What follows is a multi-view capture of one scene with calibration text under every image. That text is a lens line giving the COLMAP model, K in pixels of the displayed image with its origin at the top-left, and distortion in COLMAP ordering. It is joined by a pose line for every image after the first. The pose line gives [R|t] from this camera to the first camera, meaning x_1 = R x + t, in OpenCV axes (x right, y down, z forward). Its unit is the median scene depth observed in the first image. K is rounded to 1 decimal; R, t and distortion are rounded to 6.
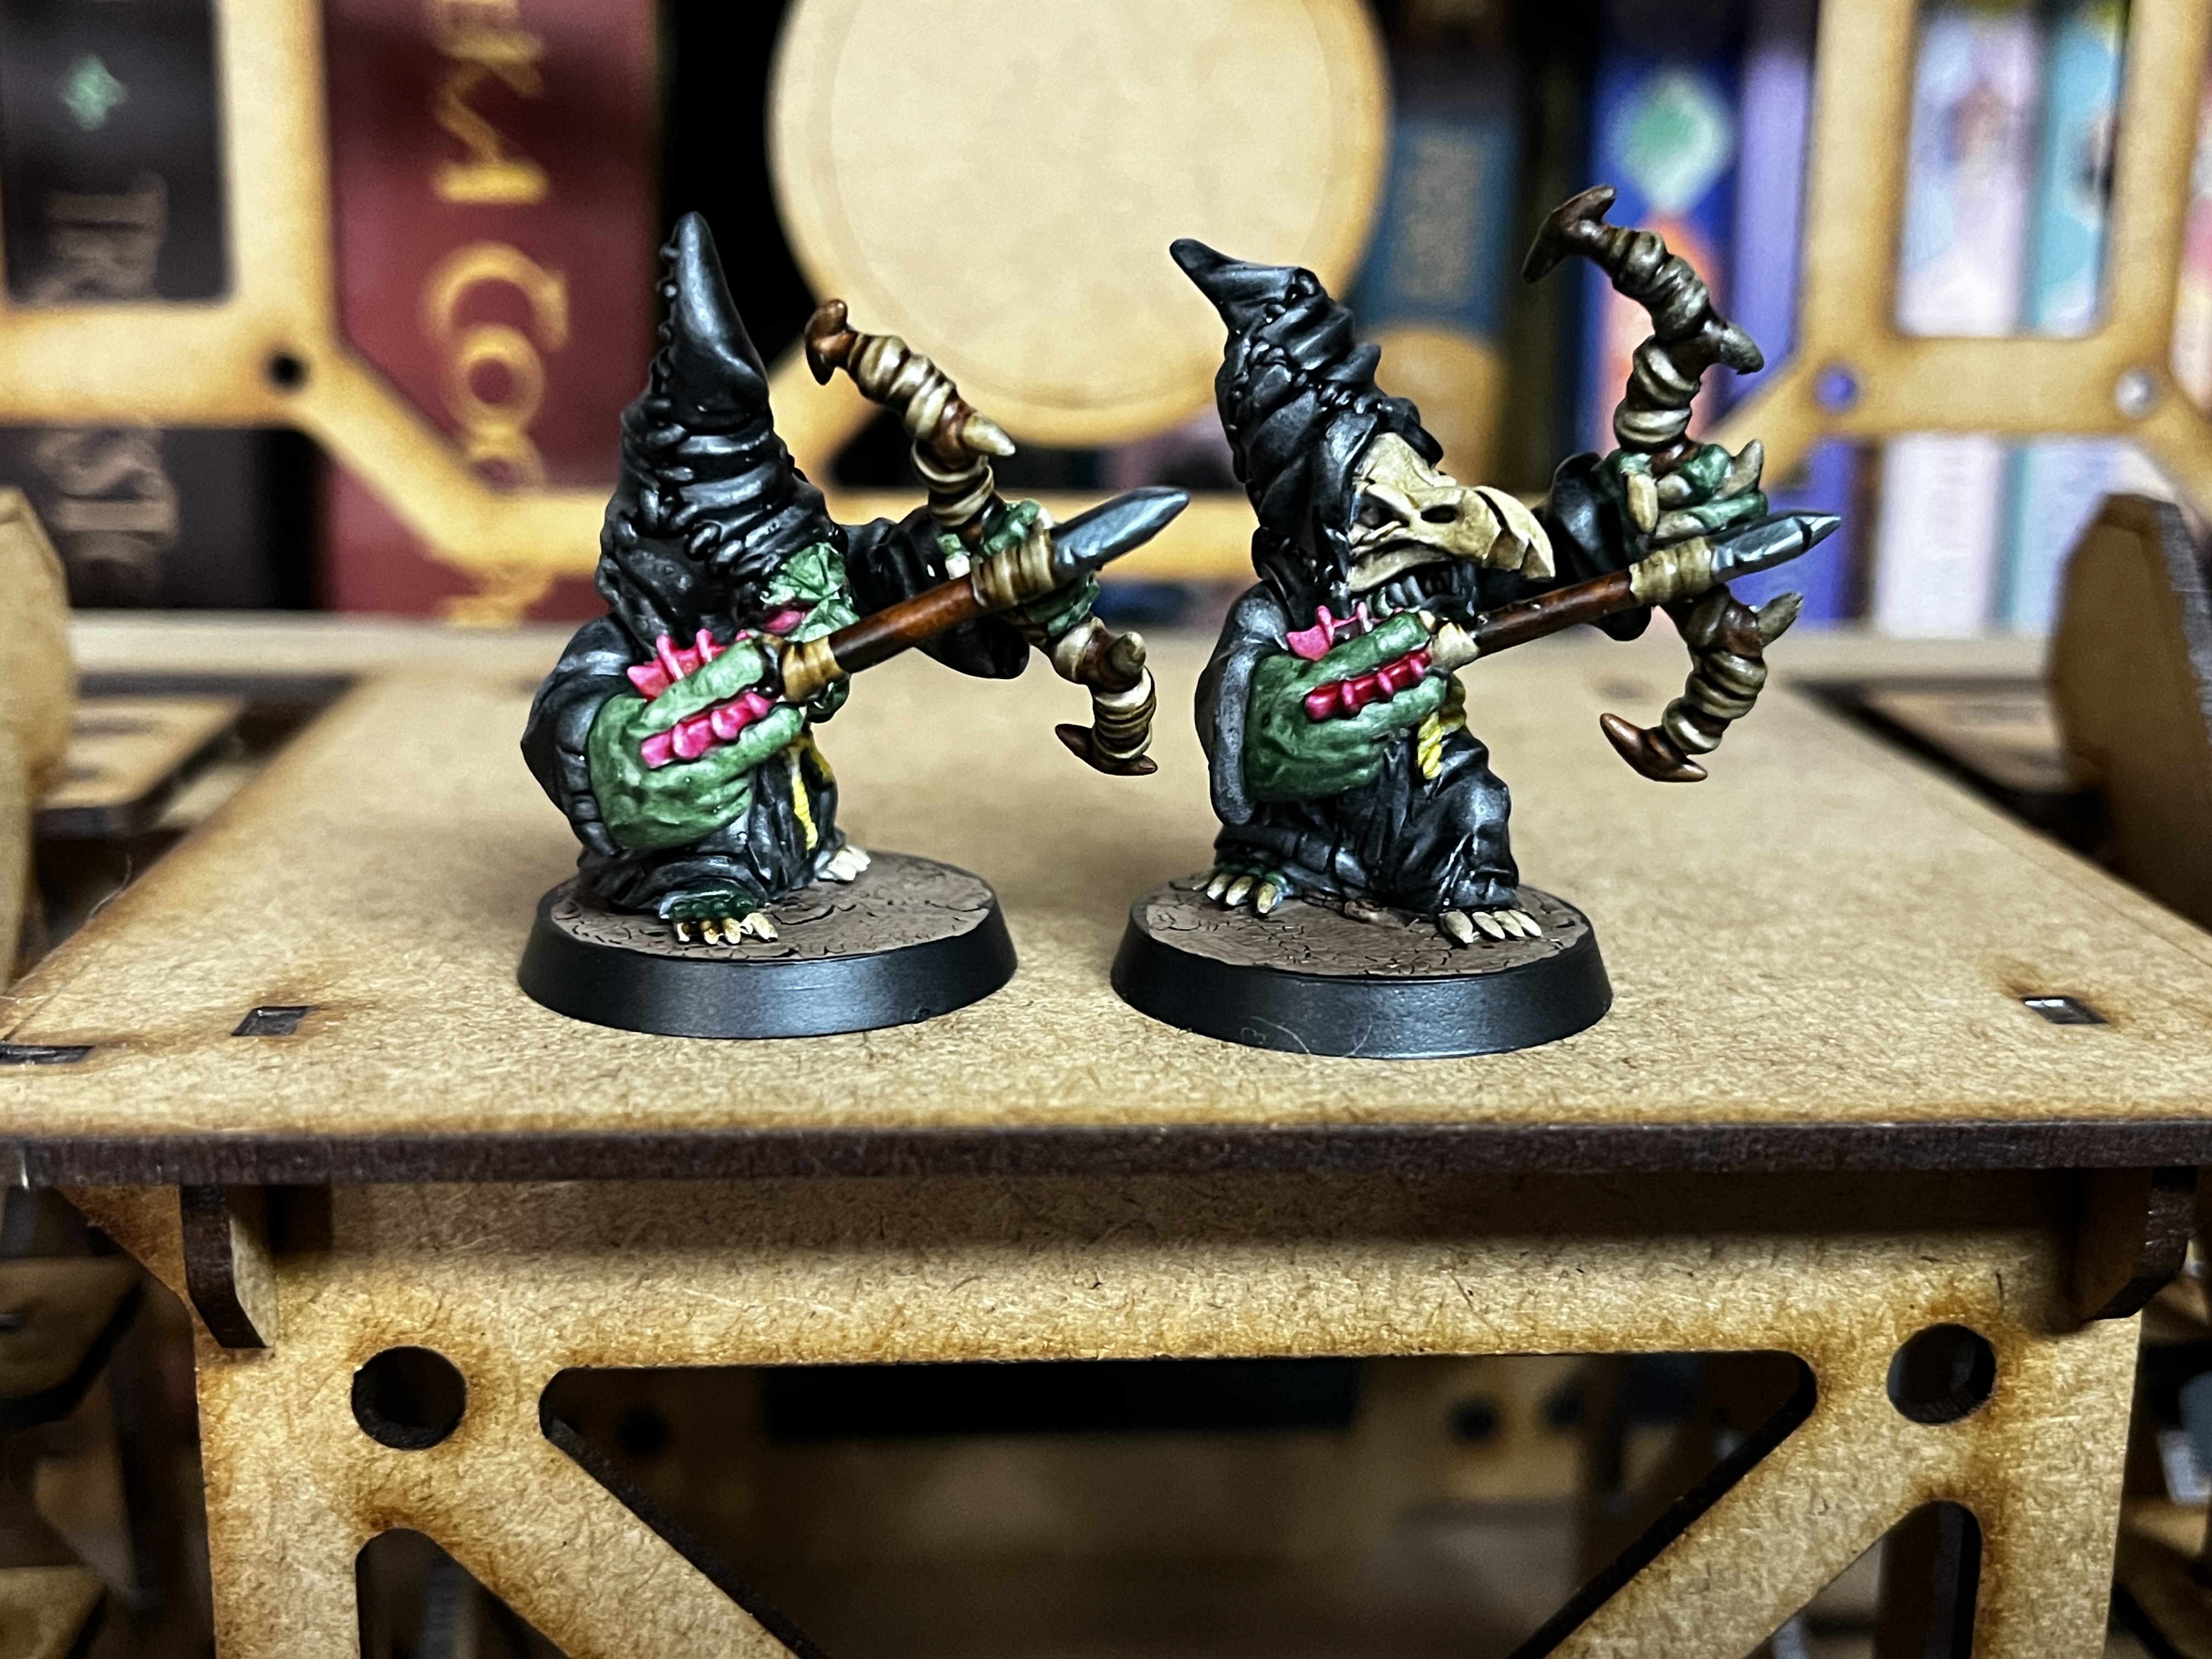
lens RADIAL K [[2597.9, 0, 1098.3], [0, 2597.9, 801.9], [0, 0, 1]] dist [0.085759, -0.348585]
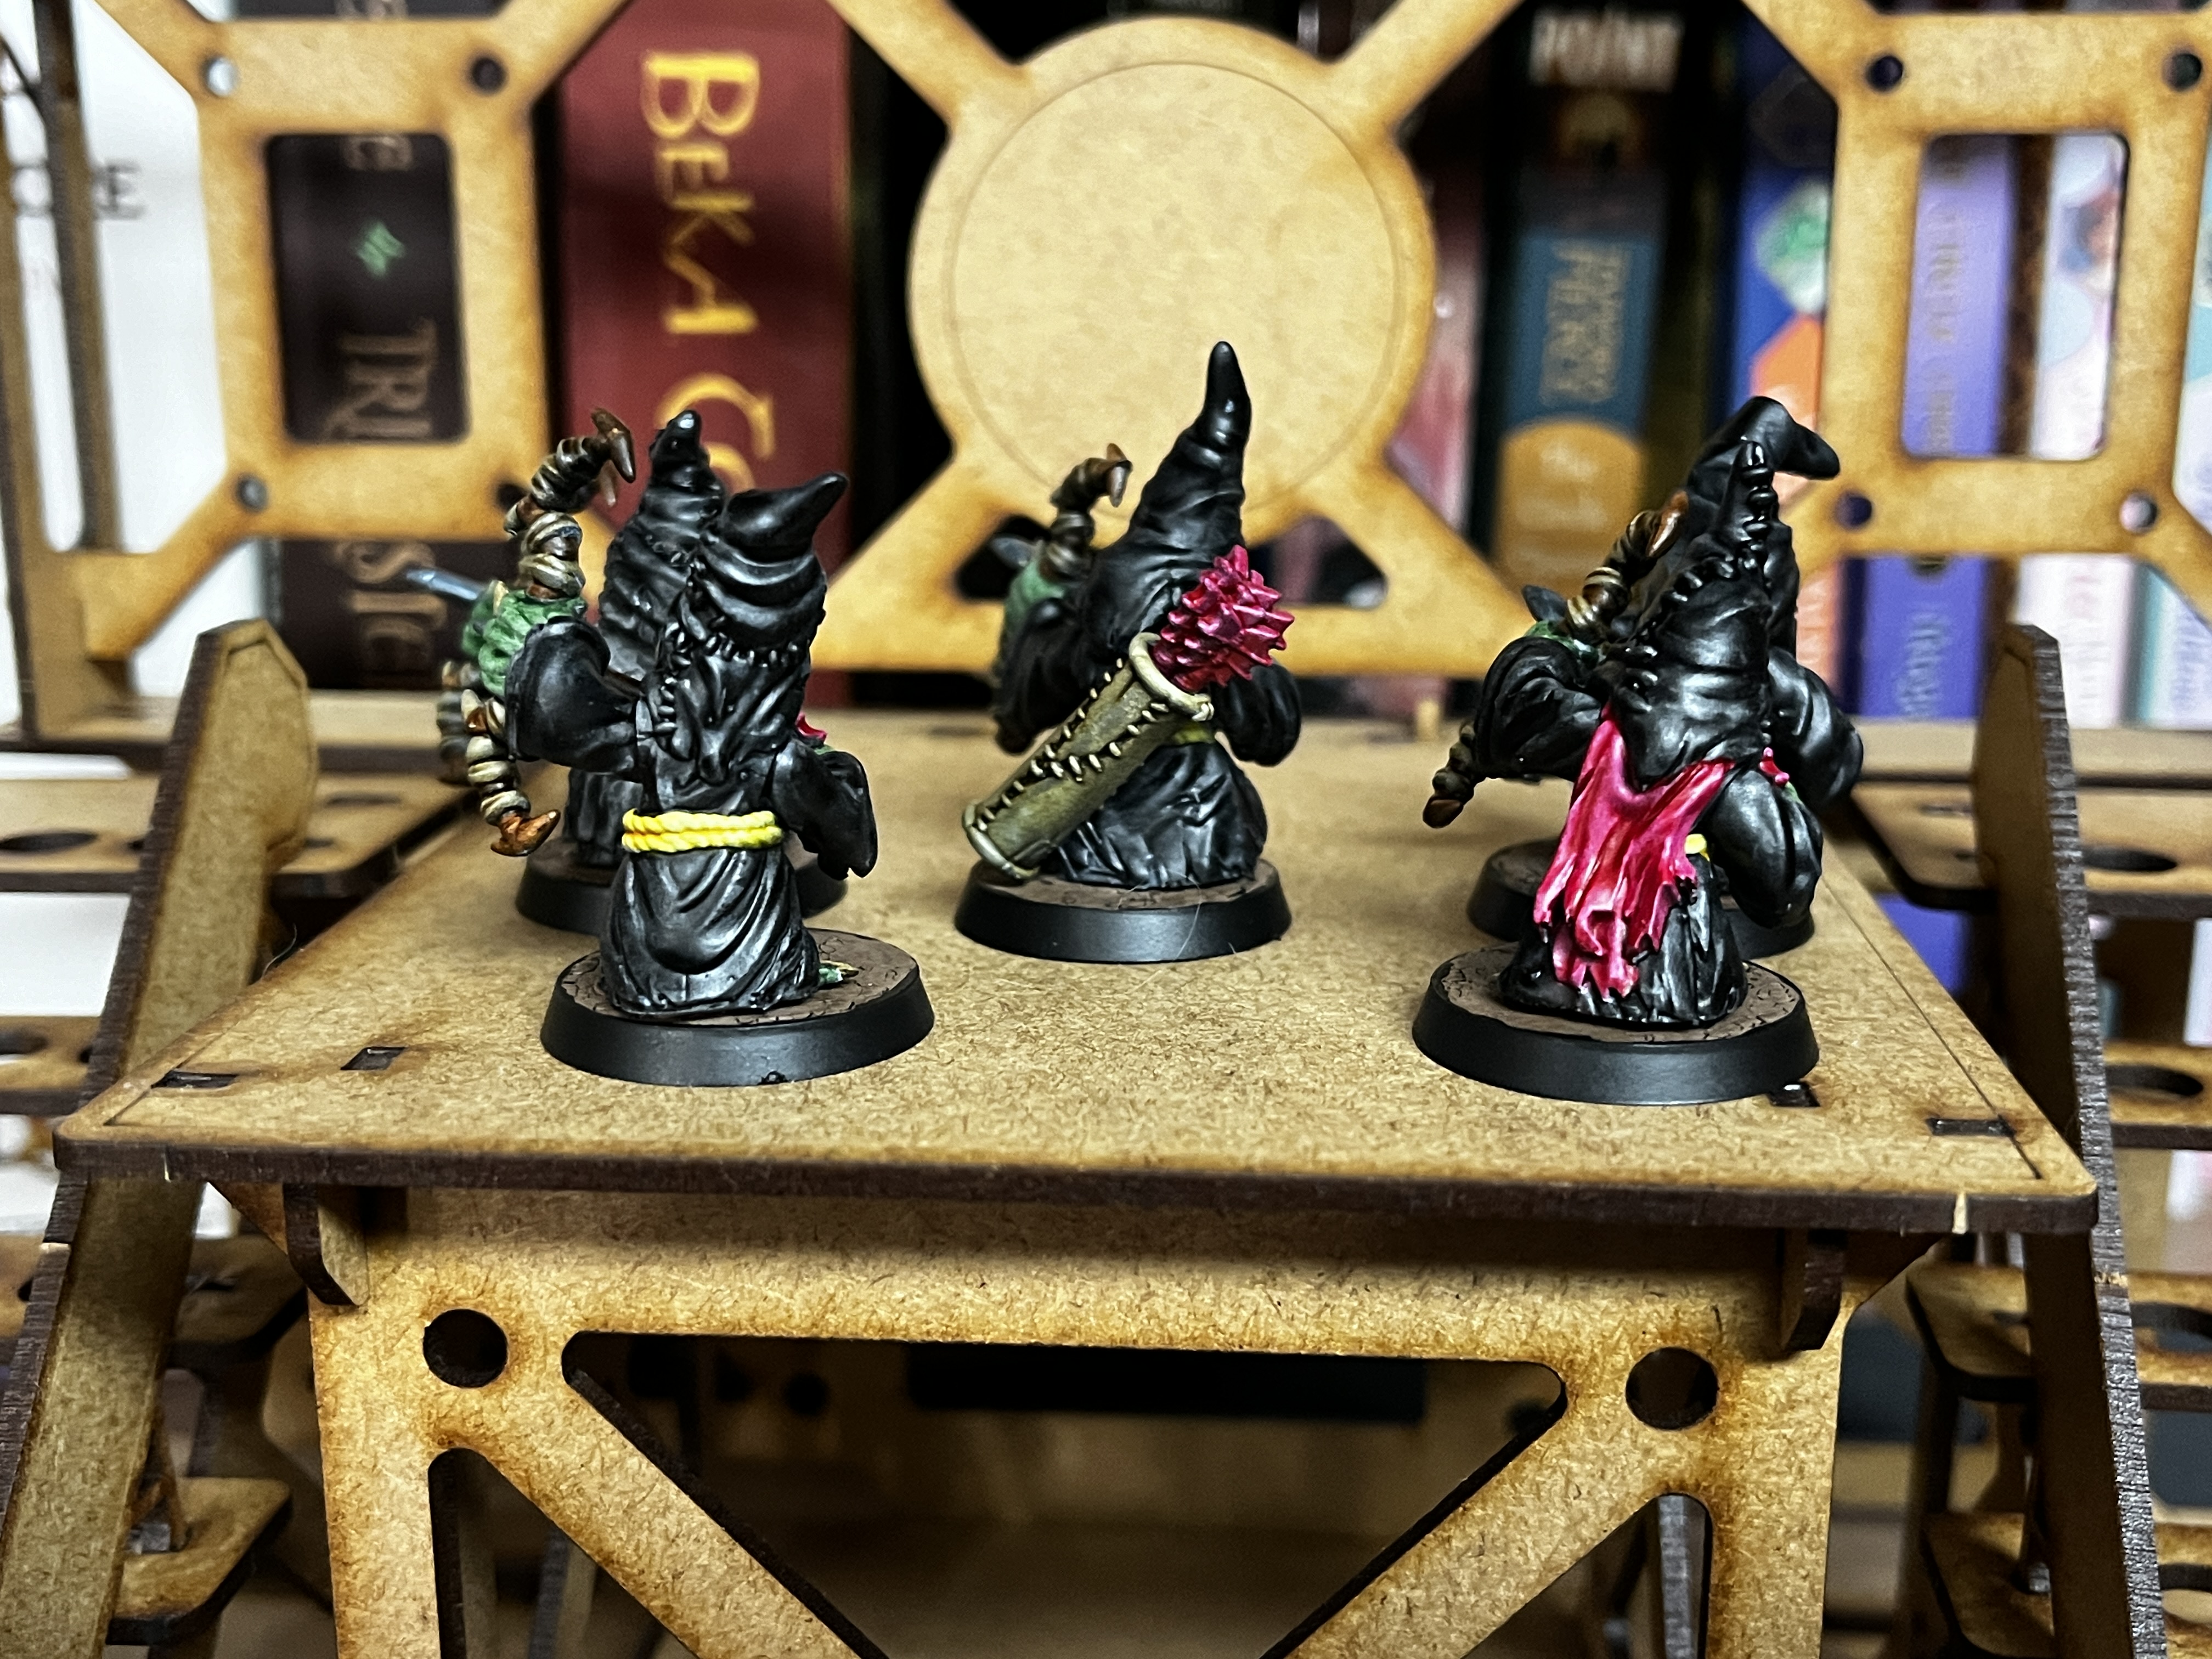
lens RADIAL K [[2549.1, 0, 1111.3], [0, 2549.1, 826.0], [0, 0, 1]] dist [0.155770, -0.662315]
pose [[0.989954, 0.018757, -0.140140, 0.232657], [-0.017613, 0.999801, 0.009398, -0.052491], [0.140288, -0.006835, 0.990087, -0.234362]]
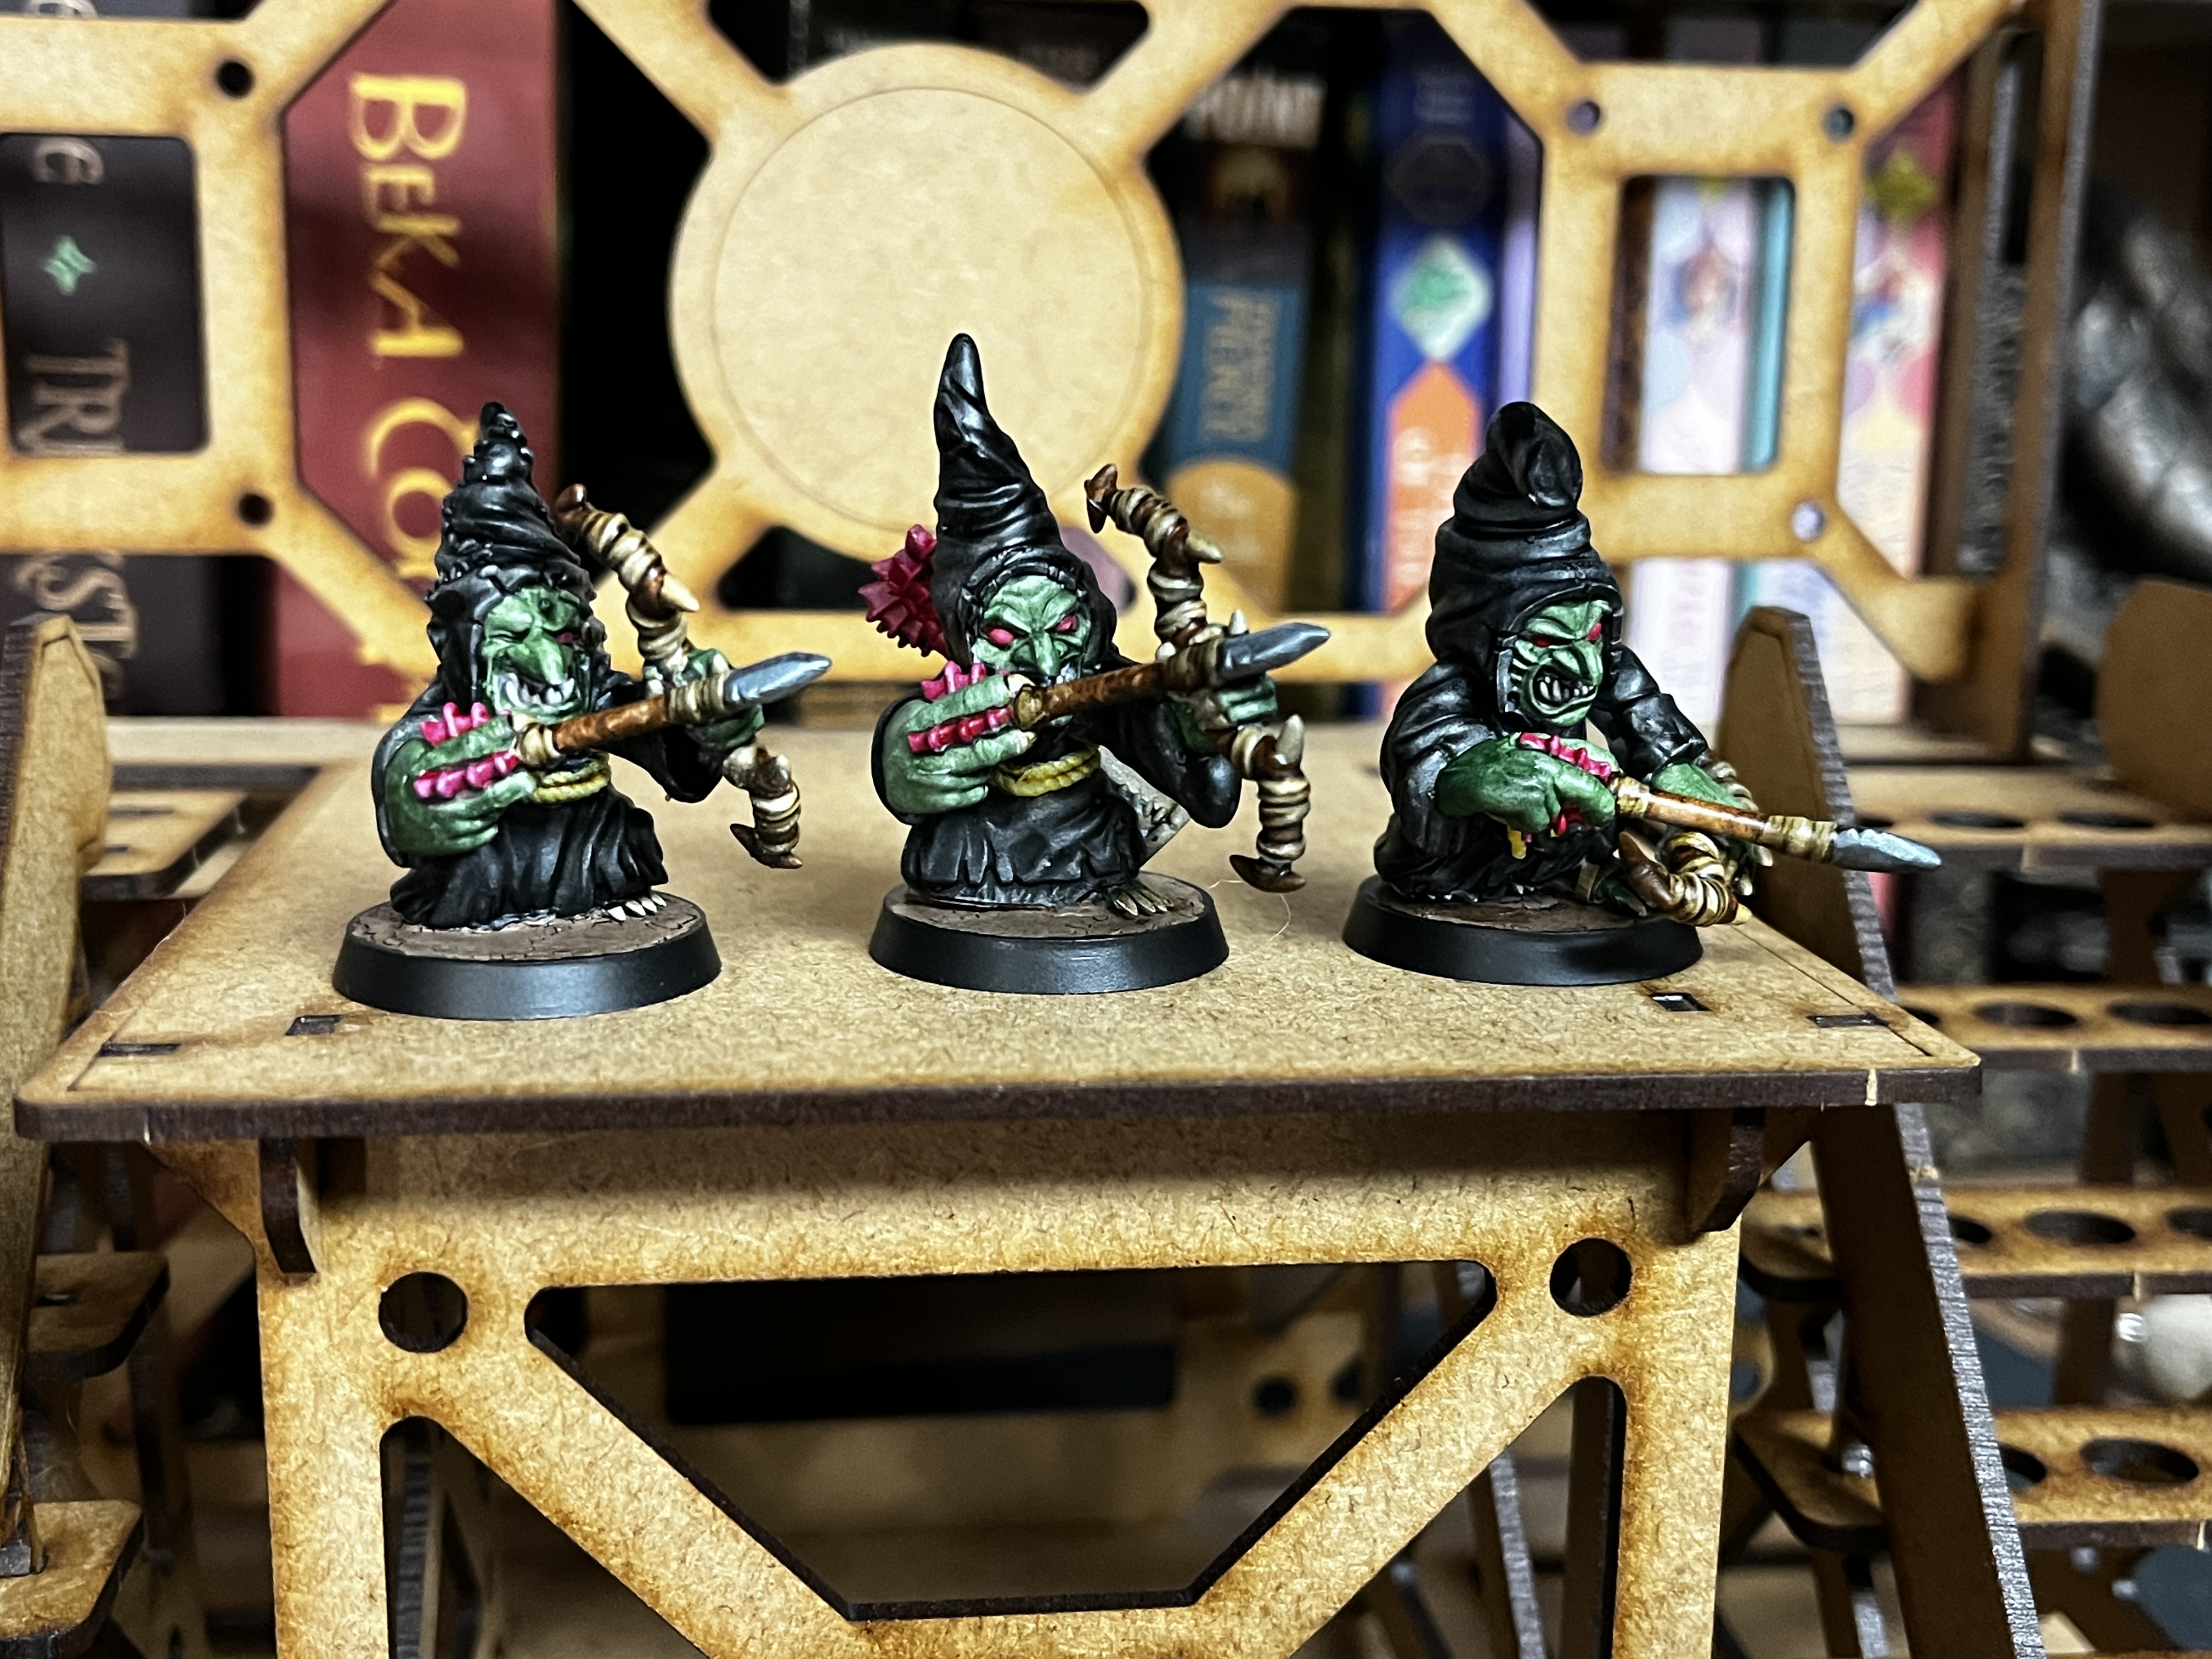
lens RADIAL K [[2545.5, 0, 1077.0], [0, 2545.5, 826.9], [0, 0, 1]] dist [0.154083, -0.596987]
pose [[0.998655, -0.009081, 0.051044, -0.001472], [0.010493, 0.999568, -0.027449, 0.024404], [-0.050772, 0.027948, 0.998319, -0.300031]]
